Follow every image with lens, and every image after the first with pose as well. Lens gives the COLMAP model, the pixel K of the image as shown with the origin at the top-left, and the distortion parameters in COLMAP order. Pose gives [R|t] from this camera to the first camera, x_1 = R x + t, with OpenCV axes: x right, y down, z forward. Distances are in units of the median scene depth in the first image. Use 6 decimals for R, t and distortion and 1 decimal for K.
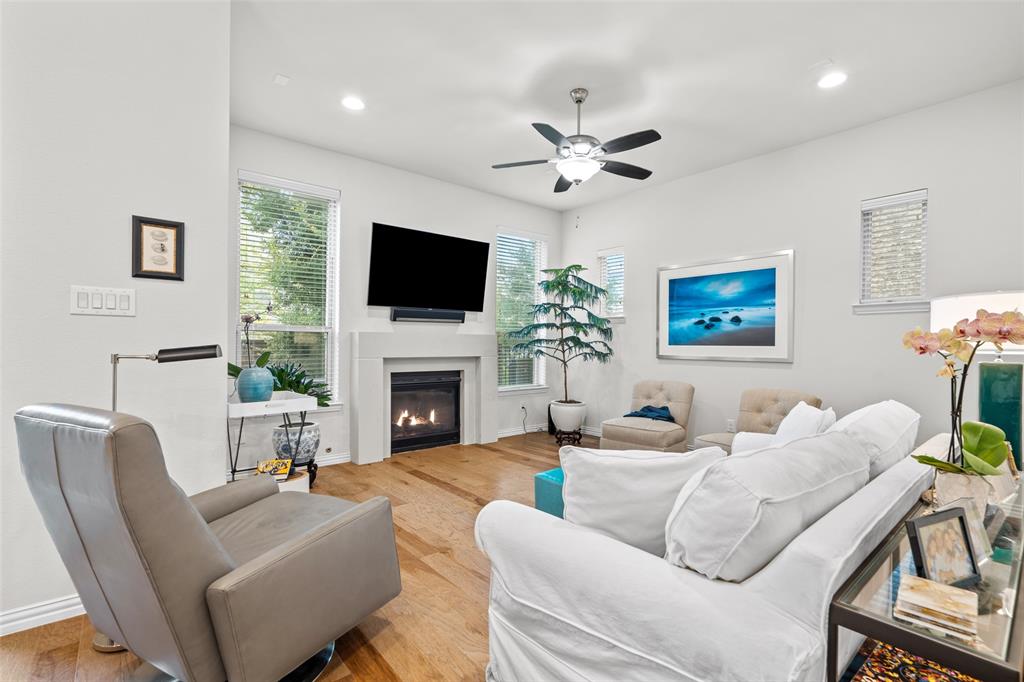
lens RADIAL K [[469.3, 0, 510.3], [0, 469.3, 352.0], [0, 0, 1]] dist [-0.006694, 0.001669]
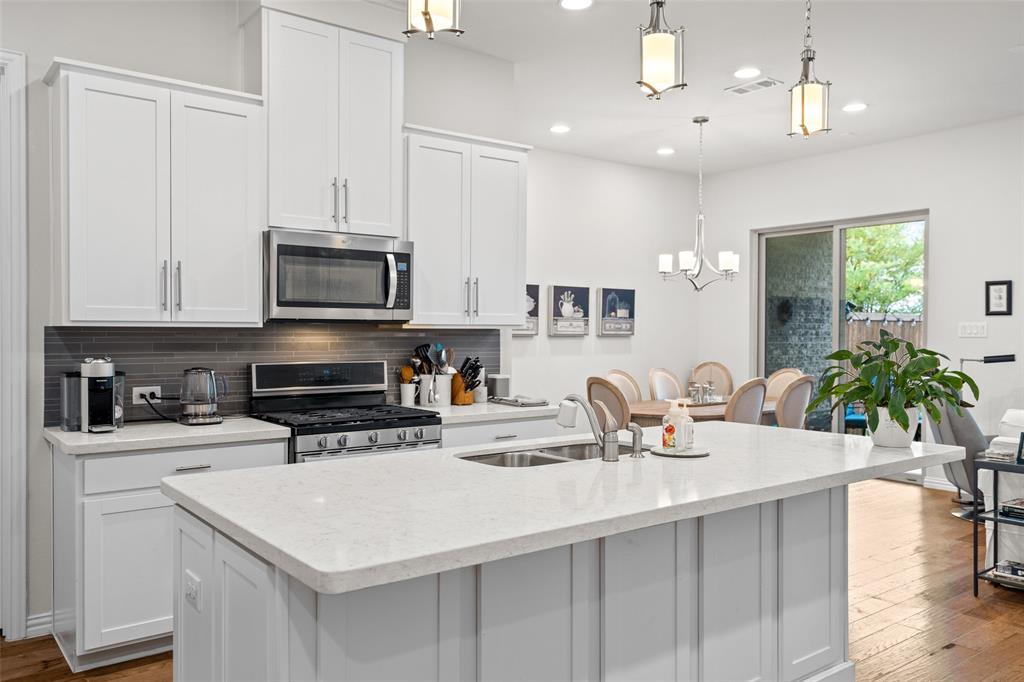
lens RADIAL K [[809.0, 0, 508.5], [0, 809.0, 342.7], [0, 0, 1]] dist [-0.006373, -0.000688]
pose [[-0.039595, 0.006351, -0.999196, 1.088627], [-0.014525, 0.999870, 0.006931, -0.023470], [0.999110, 0.014787, -0.039497, -0.325804]]
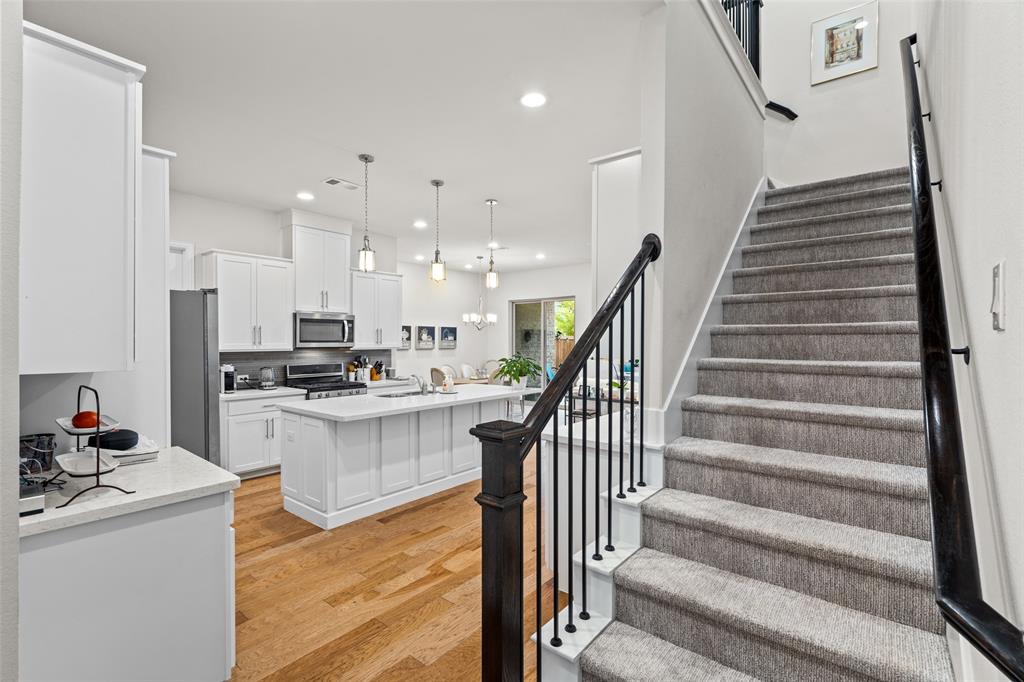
lens RADIAL K [[469.3, 0, 511.8], [0, 469.3, 339.3], [0, 0, 1]] dist [-0.006694, 0.001669]
pose [[0.188554, -0.009914, -0.982013, 1.560140], [-0.009371, 0.999885, -0.011893, -0.049989], [0.982018, 0.011445, 0.188439, -0.284124]]
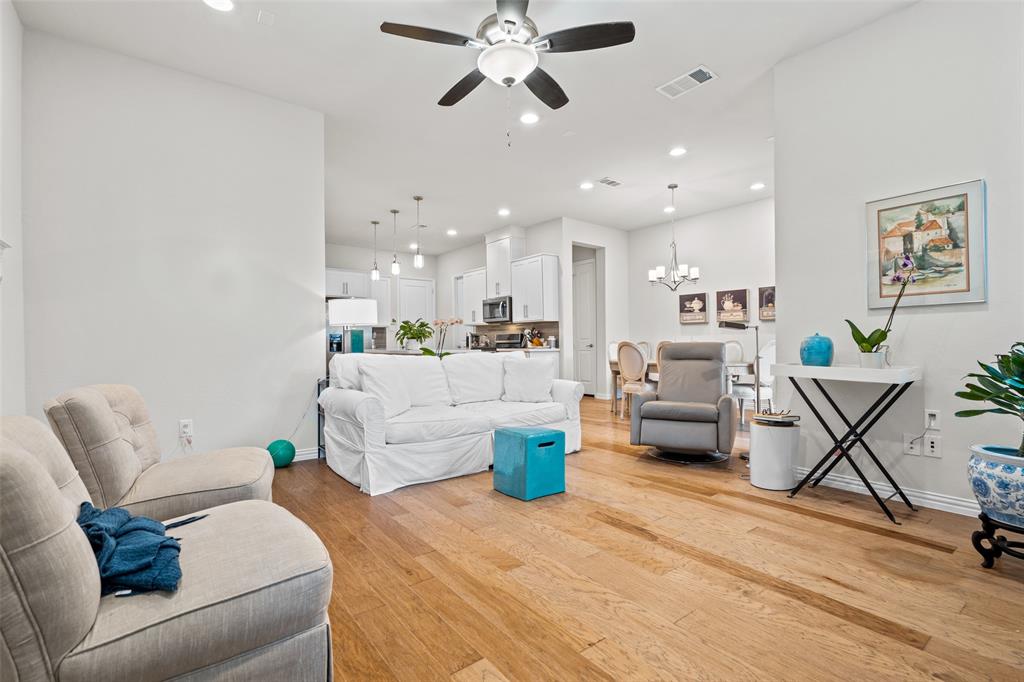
lens RADIAL K [[469.3, 0, 502.5], [0, 469.3, 338.0], [0, 0, 1]] dist [-0.006694, 0.001669]
pose [[-0.997855, 0.001175, 0.065446, 0.077311], [0.001311, 0.999997, 0.002046, 0.020921], [-0.065444, 0.002127, -0.997854, 1.289193]]
